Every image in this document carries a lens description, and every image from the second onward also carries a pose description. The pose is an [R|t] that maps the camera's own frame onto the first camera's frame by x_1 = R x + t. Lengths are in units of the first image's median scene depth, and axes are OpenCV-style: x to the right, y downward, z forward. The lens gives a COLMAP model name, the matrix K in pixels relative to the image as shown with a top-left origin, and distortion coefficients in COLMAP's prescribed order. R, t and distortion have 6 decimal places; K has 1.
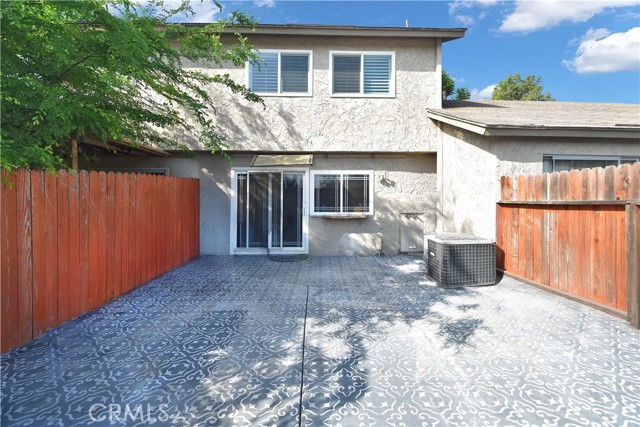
lens RADIAL K [[273.5, 0, 320.6], [0, 273.5, 198.0], [0, 0, 1]] dist [0.011519, -0.000017]
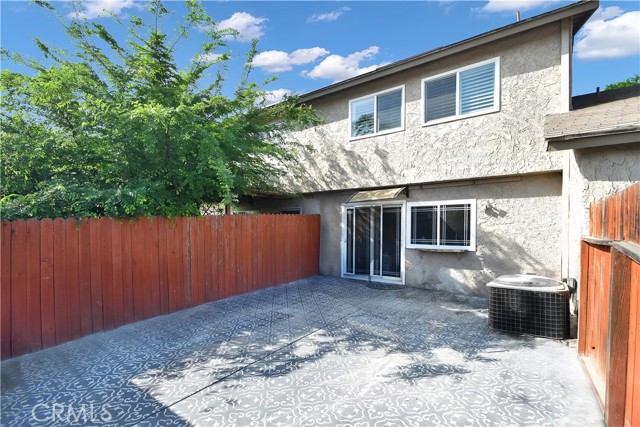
lens RADIAL K [[276.9, 0, 334.2], [0, 276.9, 230.9], [0, 0, 1]] dist [-0.000326, -0.000166]
pose [[0.812735, 0.006017, -0.582602, 0.356217], [0.001252, 0.999926, 0.012073, -0.010088], [0.582632, -0.010542, 0.812668, 0.012233]]
